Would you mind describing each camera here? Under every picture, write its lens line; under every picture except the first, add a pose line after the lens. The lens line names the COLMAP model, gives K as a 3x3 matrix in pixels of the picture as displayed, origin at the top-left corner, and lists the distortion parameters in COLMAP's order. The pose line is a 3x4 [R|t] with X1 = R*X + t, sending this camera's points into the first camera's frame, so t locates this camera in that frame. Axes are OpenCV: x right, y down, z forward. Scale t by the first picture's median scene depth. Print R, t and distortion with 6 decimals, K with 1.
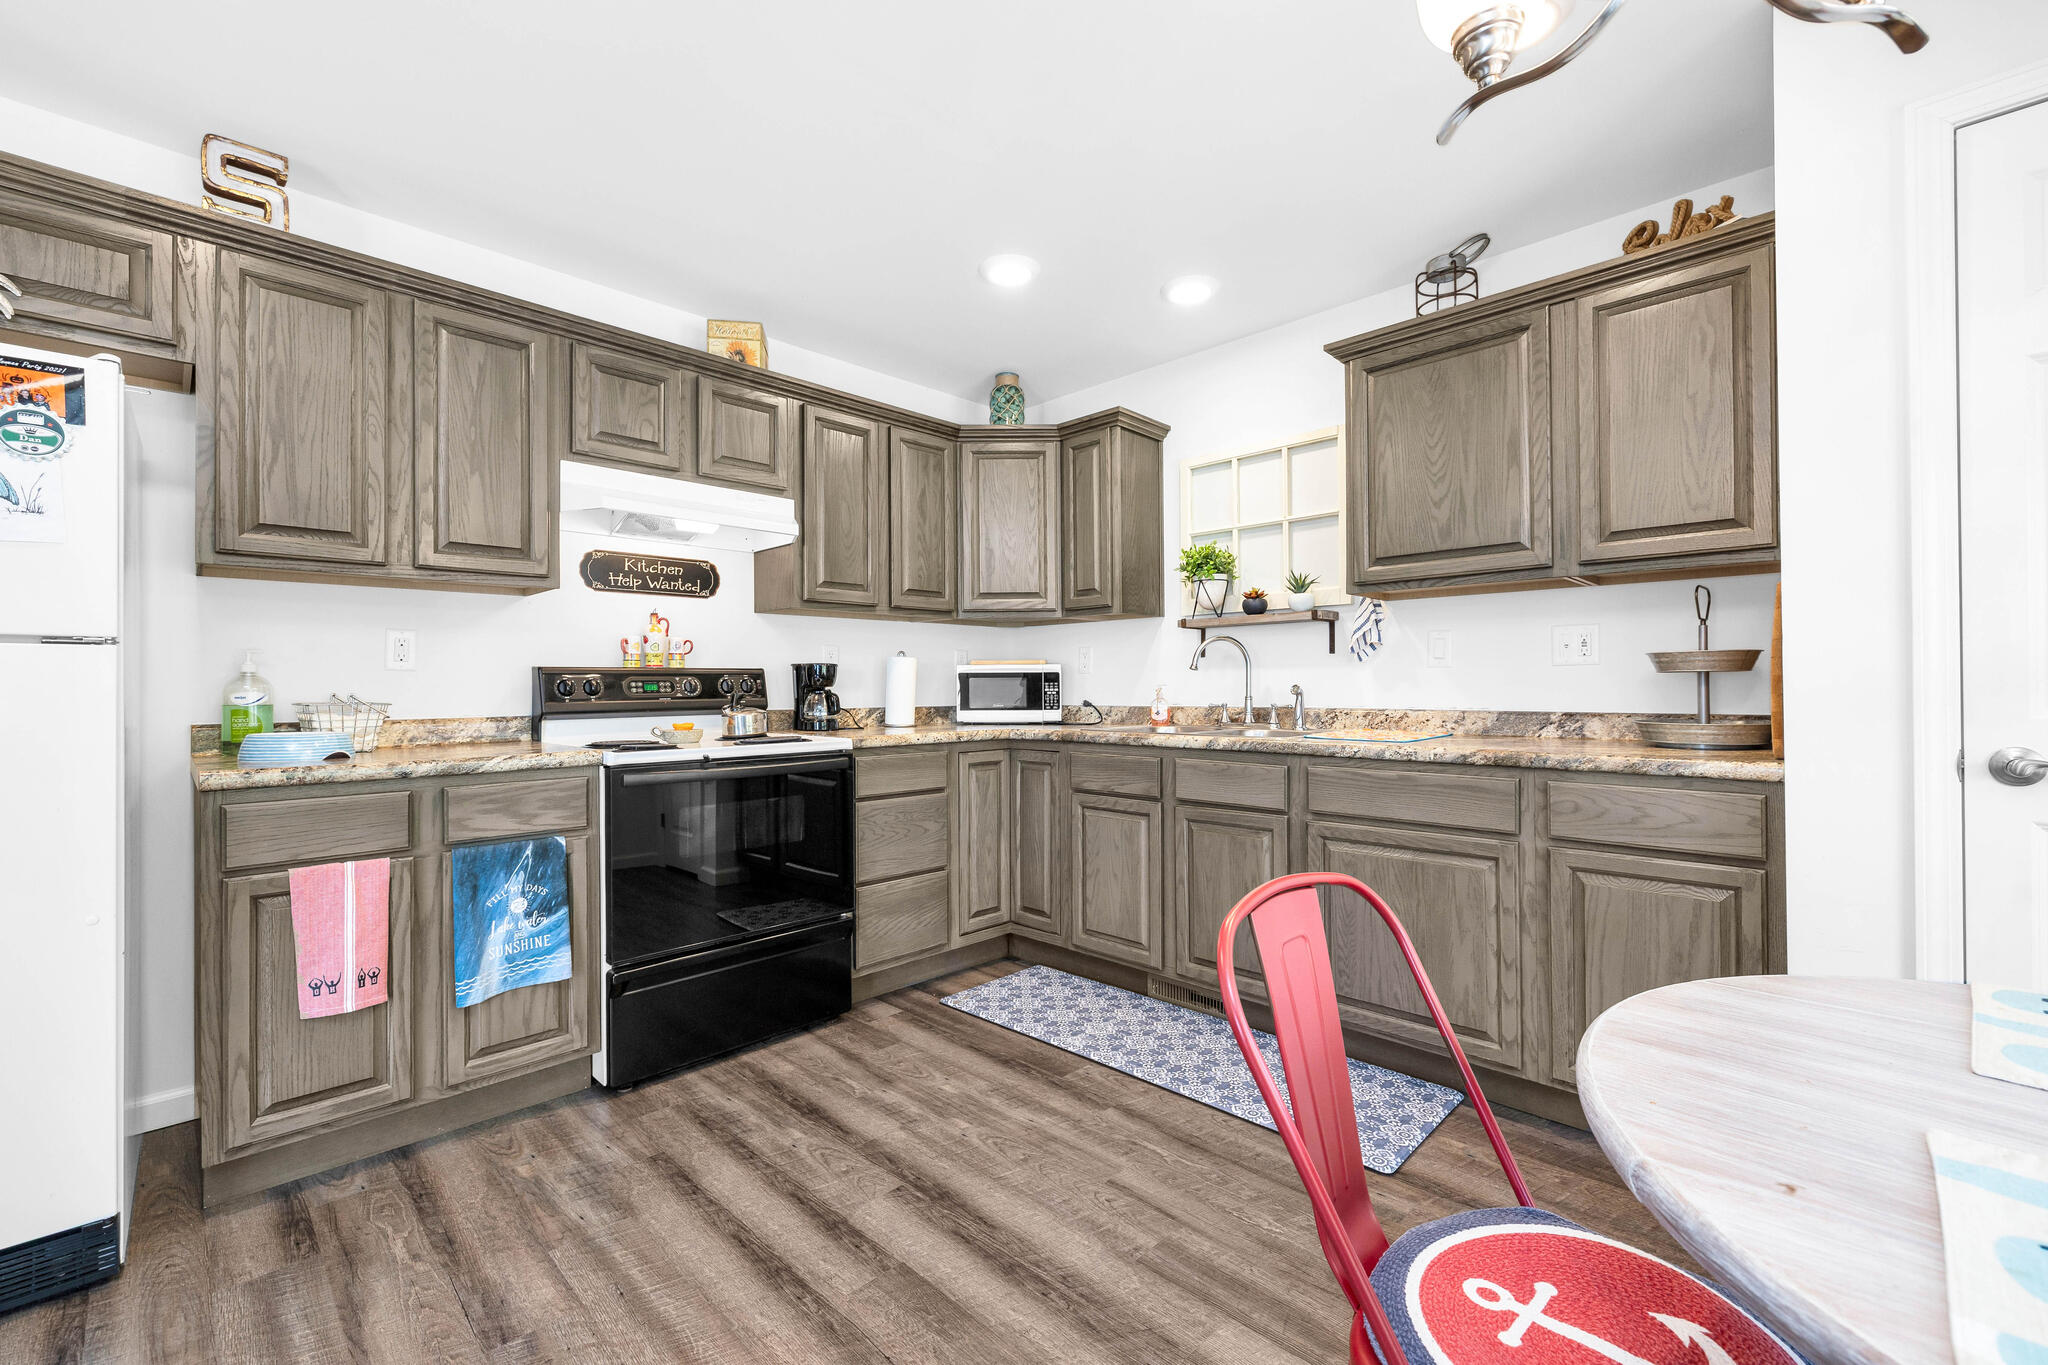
lens RADIAL K [[855.7, 0, 1026.0], [0, 855.7, 680.0], [0, 0, 1]] dist [-0.000613, 0.000200]
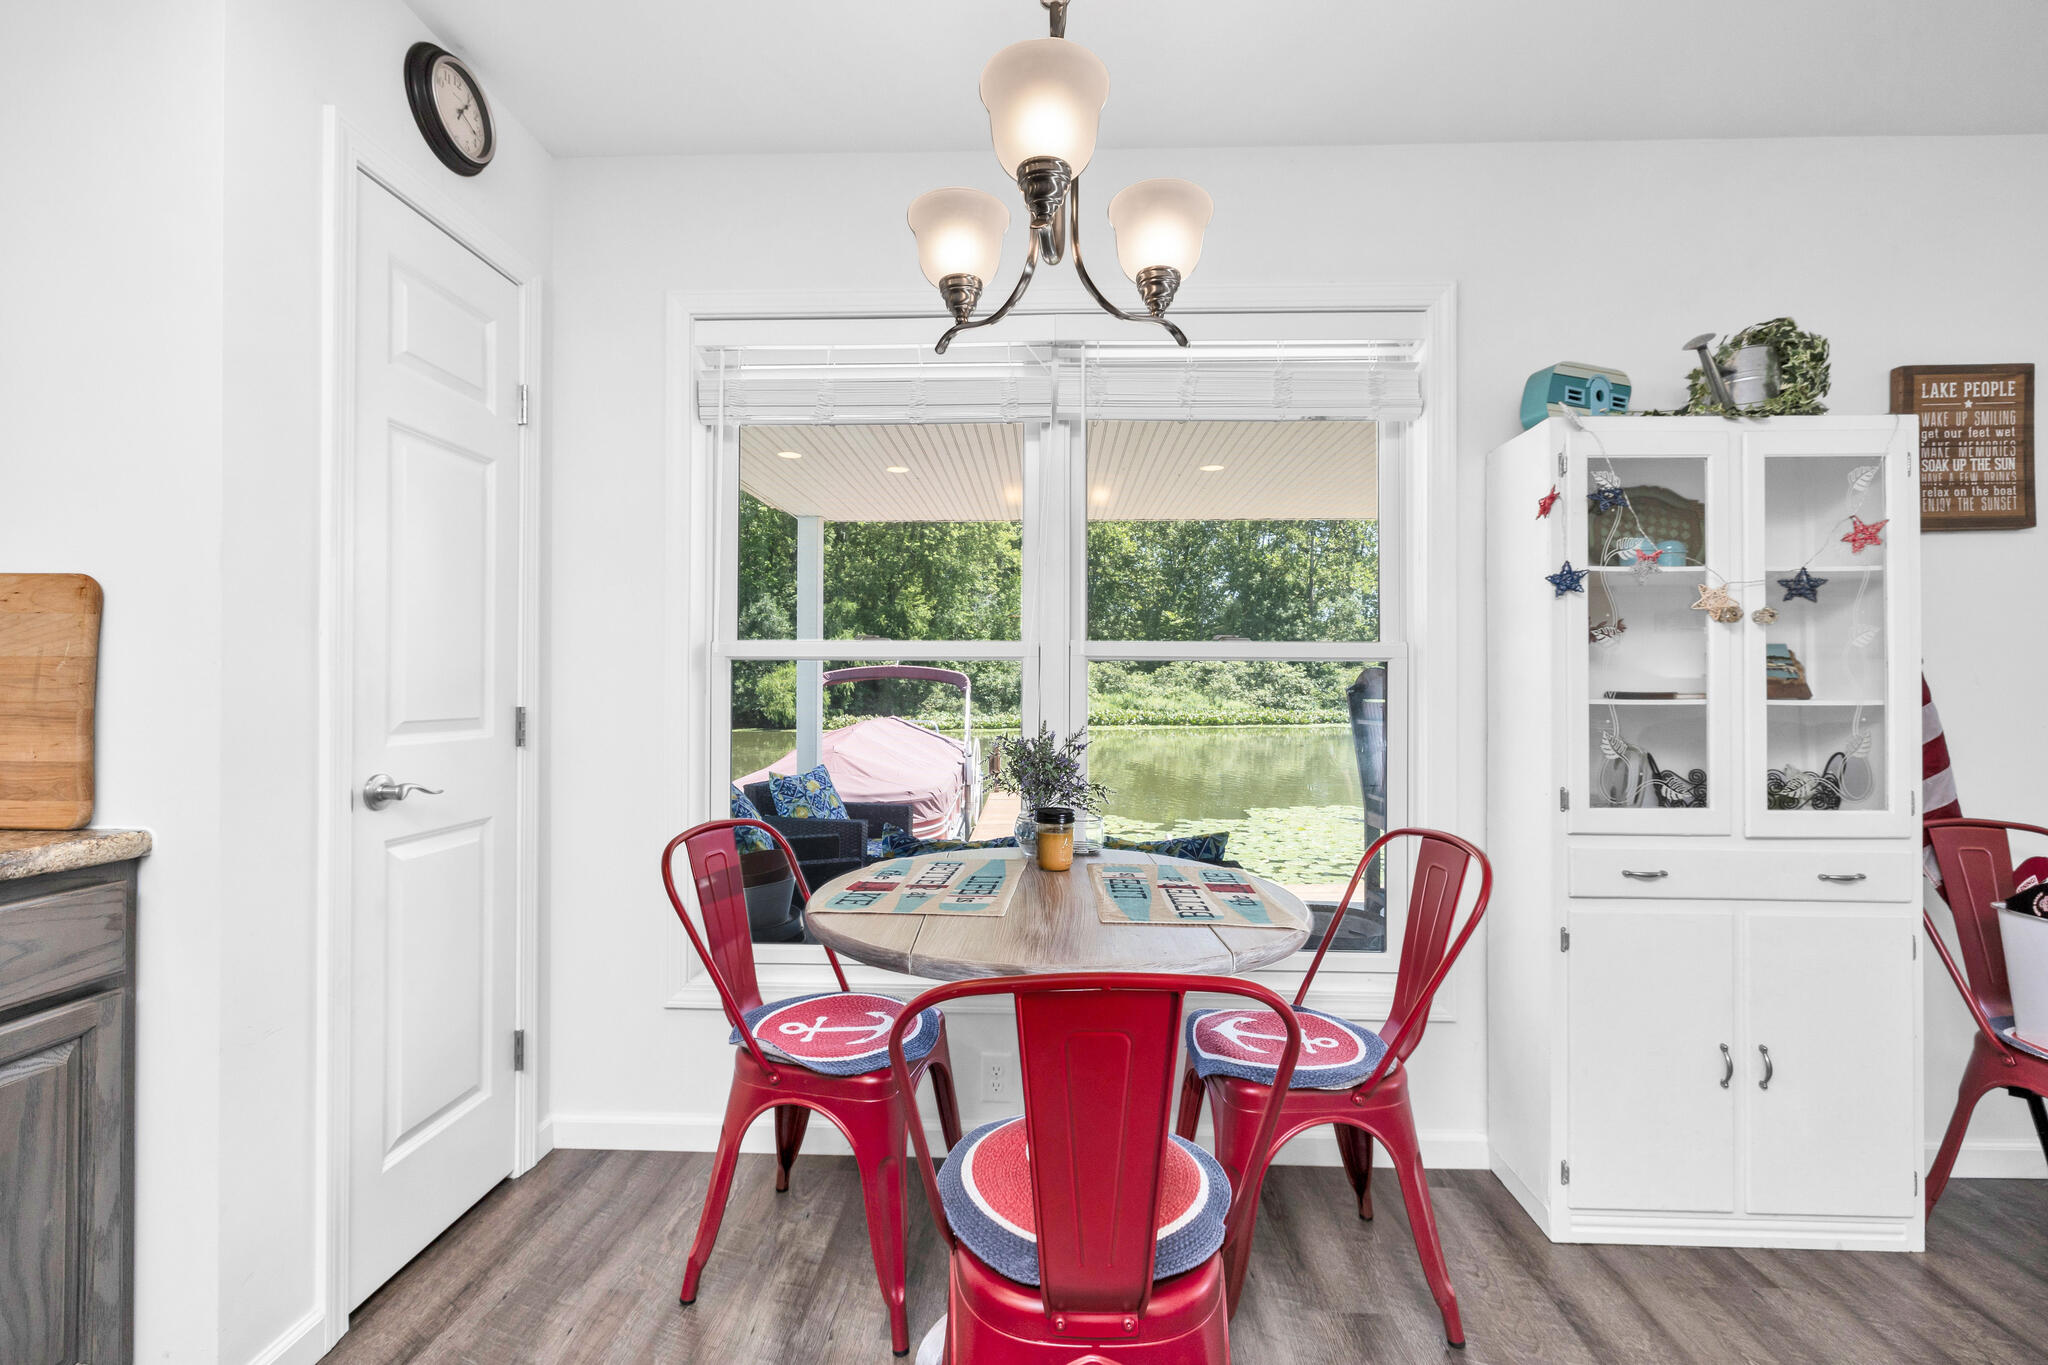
lens RADIAL K [[855.7, 0, 1021.9], [0, 855.7, 681.3], [0, 0, 1]] dist [-0.000613, 0.000200]
pose [[-0.680669, 0.004658, 0.732576, -0.110803], [-0.006038, 0.999910, -0.011968, -0.017854], [-0.732566, -0.012569, -0.680580, 0.686578]]
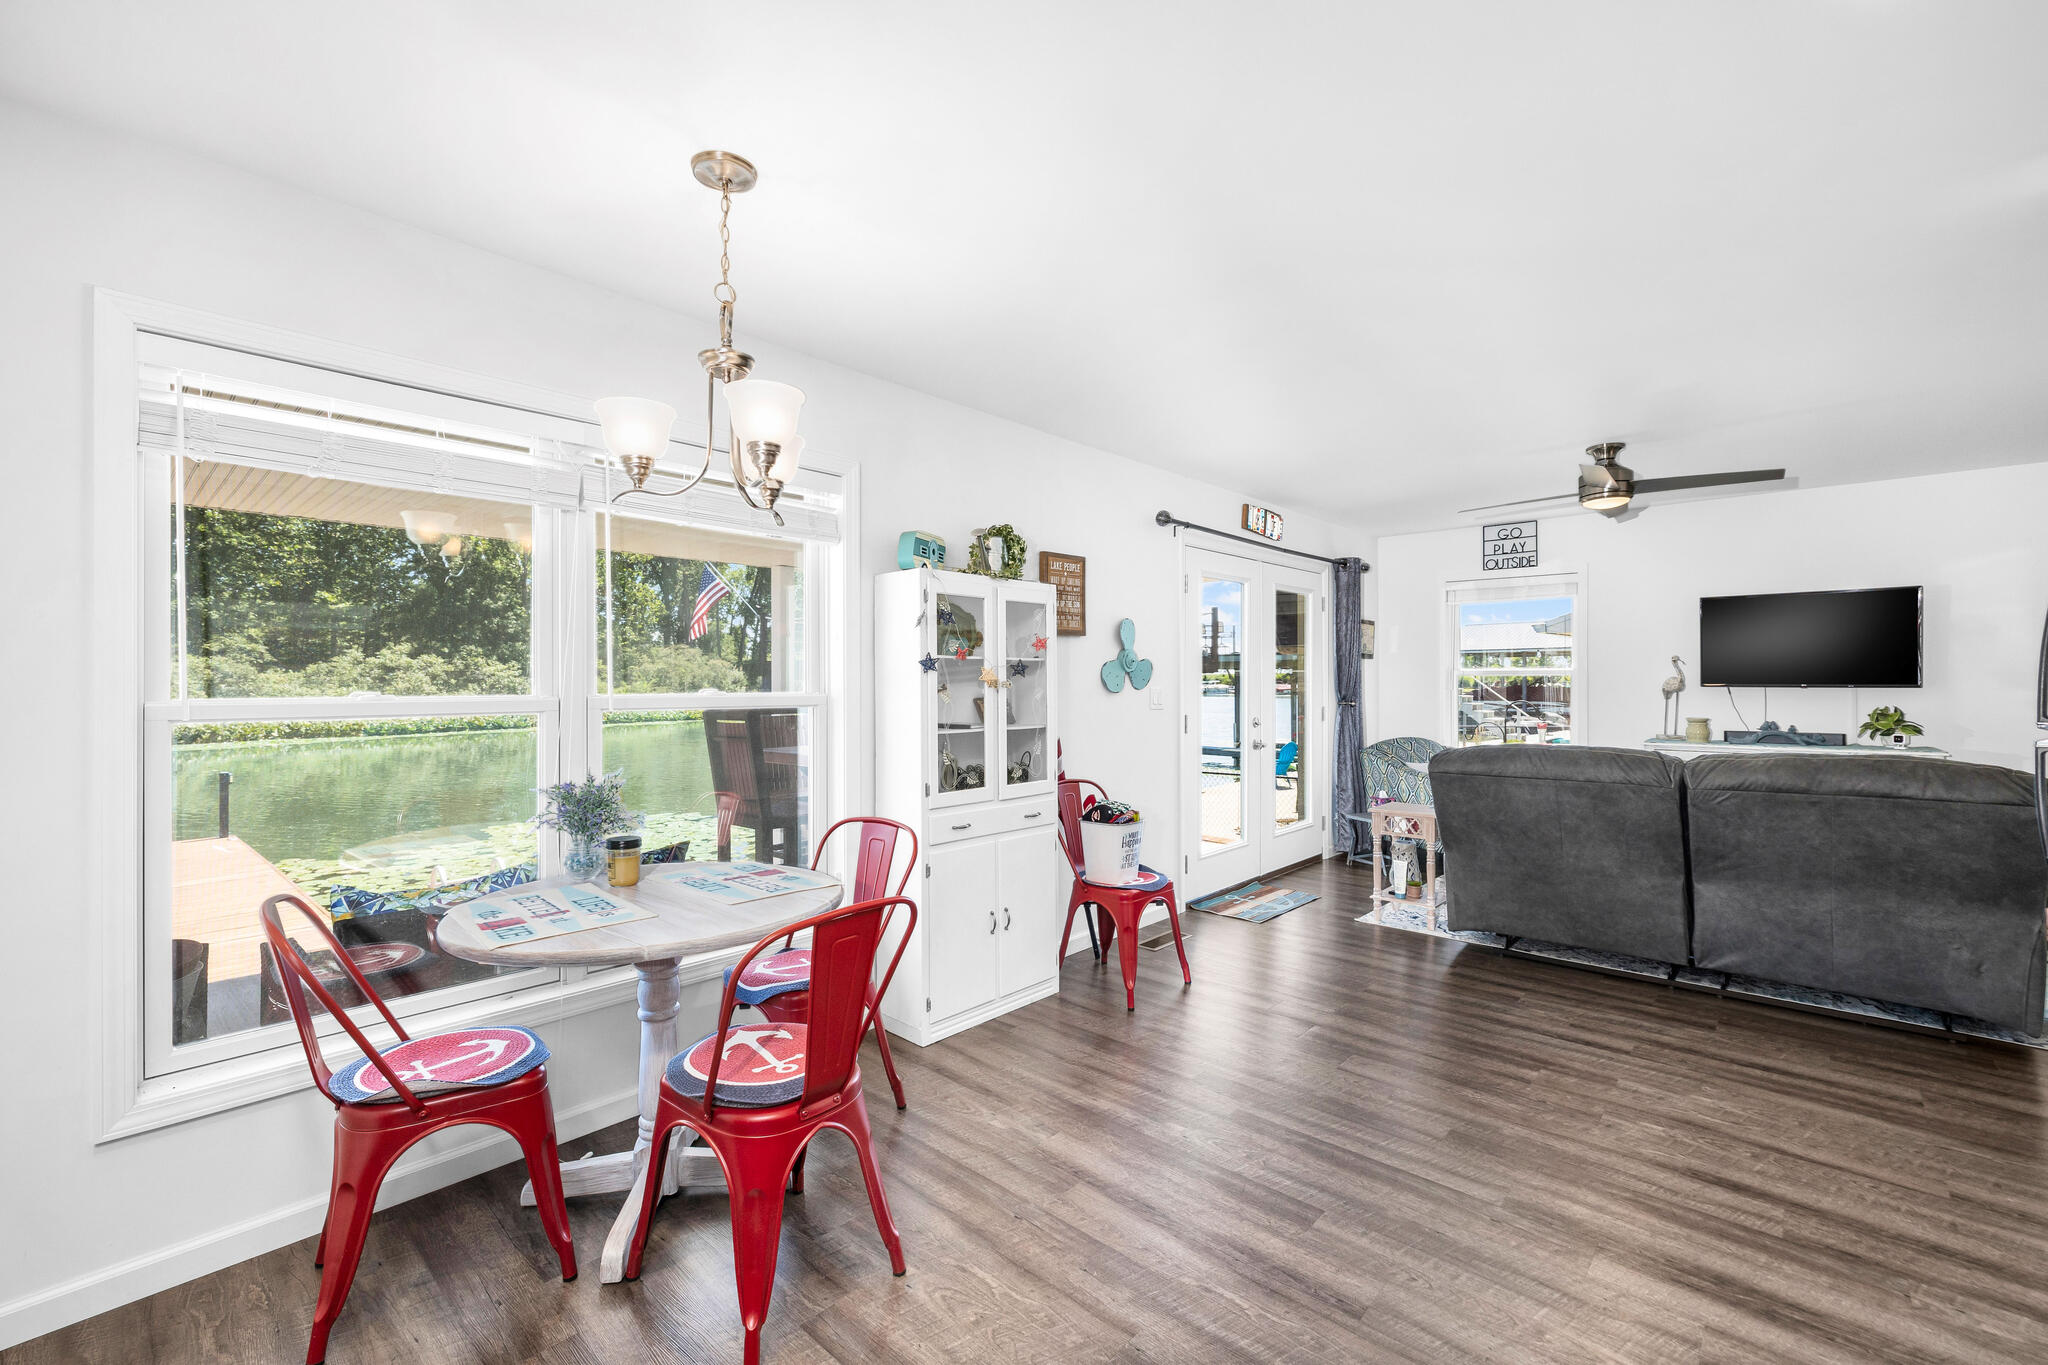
lens RADIAL K [[855.7, 0, 1028.5], [0, 855.7, 678.7], [0, 0, 1]] dist [-0.000613, 0.000200]
pose [[-0.999239, 0.006839, -0.038407, 0.006586], [0.007314, 0.999898, -0.012237, -0.075922], [0.038319, -0.012508, -0.999187, 1.117446]]
